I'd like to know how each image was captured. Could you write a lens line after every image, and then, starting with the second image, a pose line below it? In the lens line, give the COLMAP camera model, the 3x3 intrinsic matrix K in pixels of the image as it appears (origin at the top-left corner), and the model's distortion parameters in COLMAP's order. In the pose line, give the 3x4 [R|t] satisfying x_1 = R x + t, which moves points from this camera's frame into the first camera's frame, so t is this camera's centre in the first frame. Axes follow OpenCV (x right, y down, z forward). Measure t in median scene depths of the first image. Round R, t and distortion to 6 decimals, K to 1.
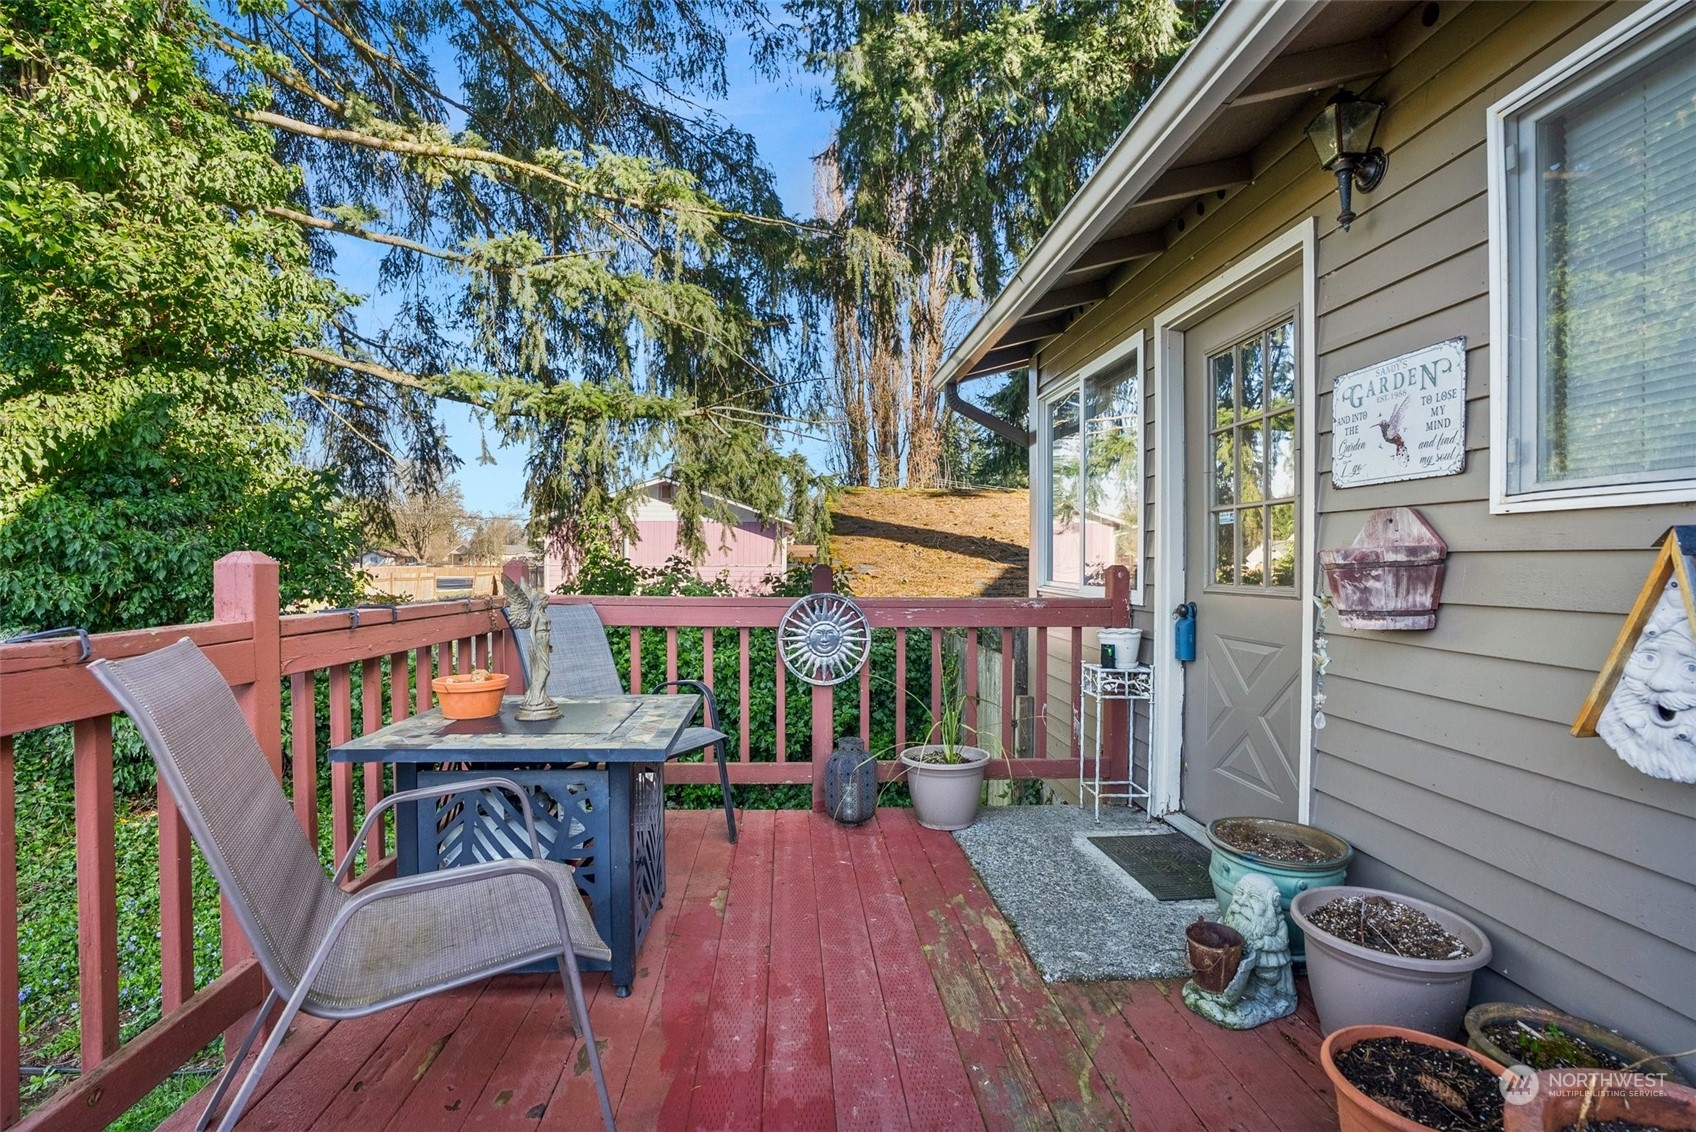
lens RADIAL K [[786.1, 0, 849.9], [0, 786.1, 559.5], [0, 0, 1]] dist [-0.039697, 0.002893]
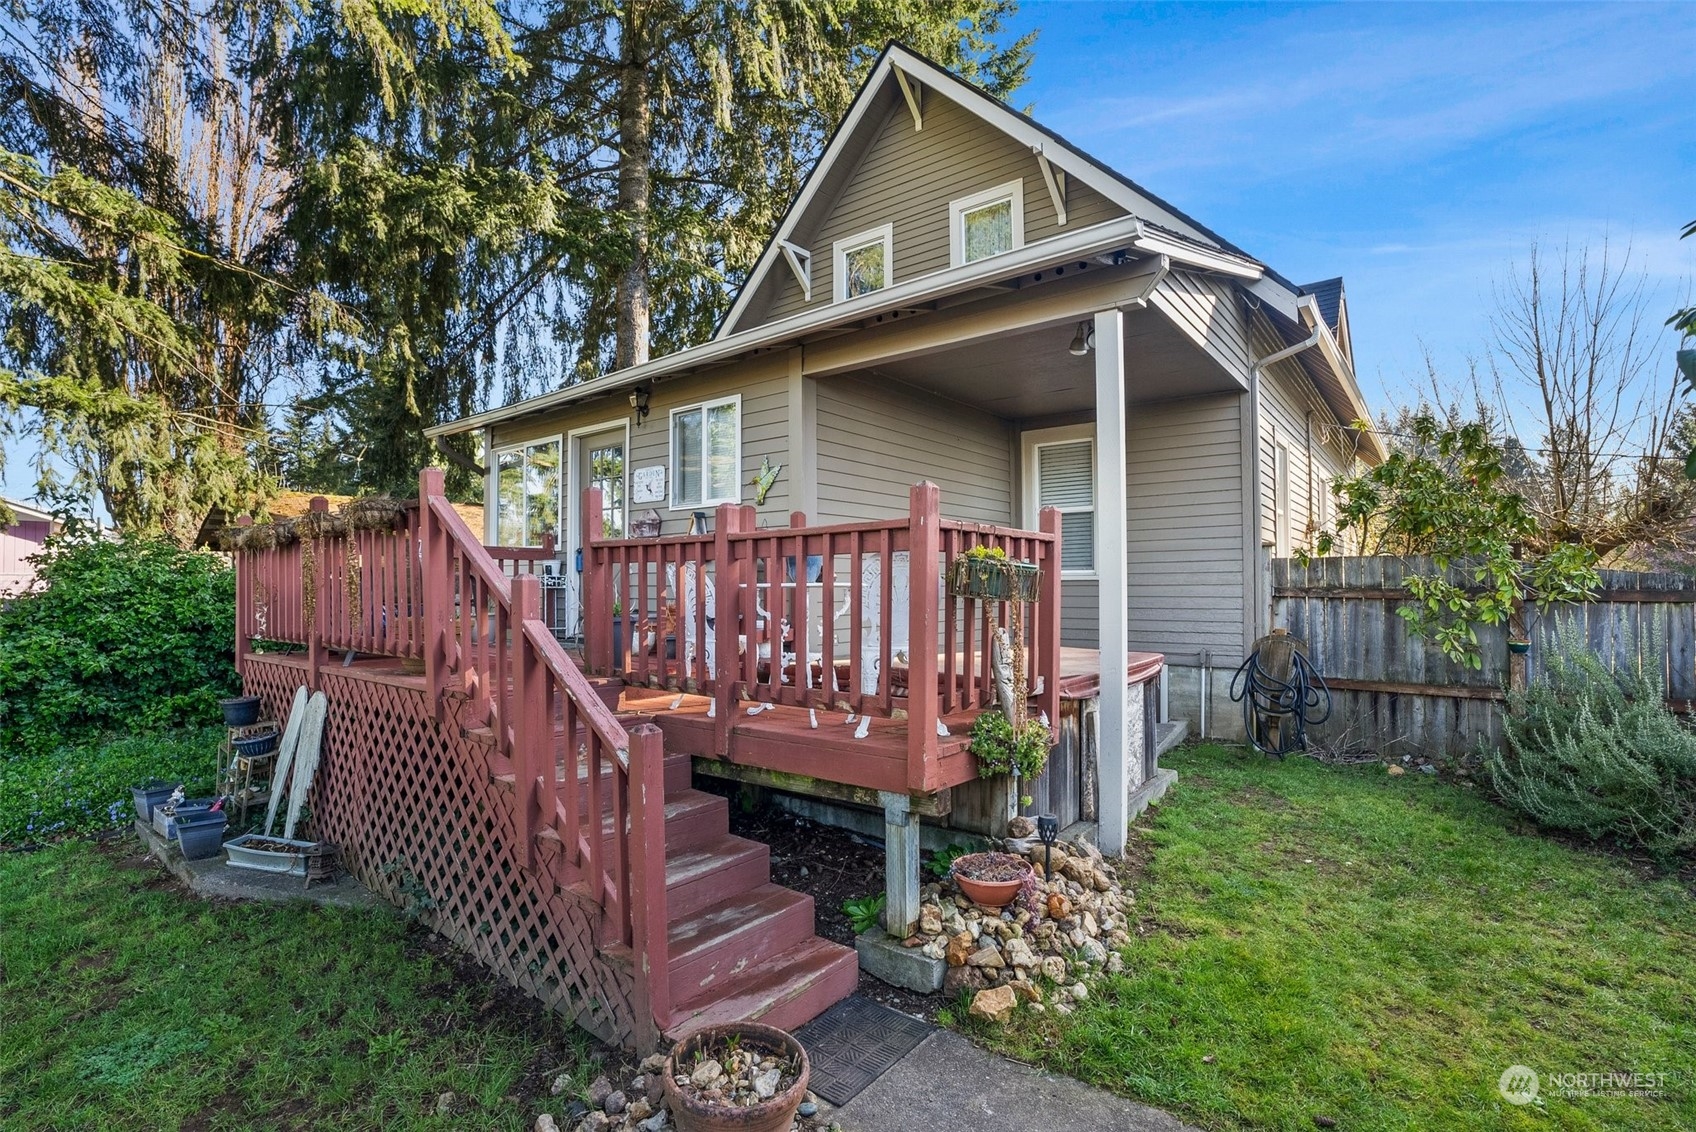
lens RADIAL K [[786.1, 0, 851.2], [0, 786.1, 570.0], [0, 0, 1]] dist [-0.039697, 0.002893]
pose [[0.678854, 0.004157, 0.734262, -0.791842], [0.003979, 0.999948, -0.009341, 0.151119], [-0.734263, 0.009263, 0.678802, -1.285412]]
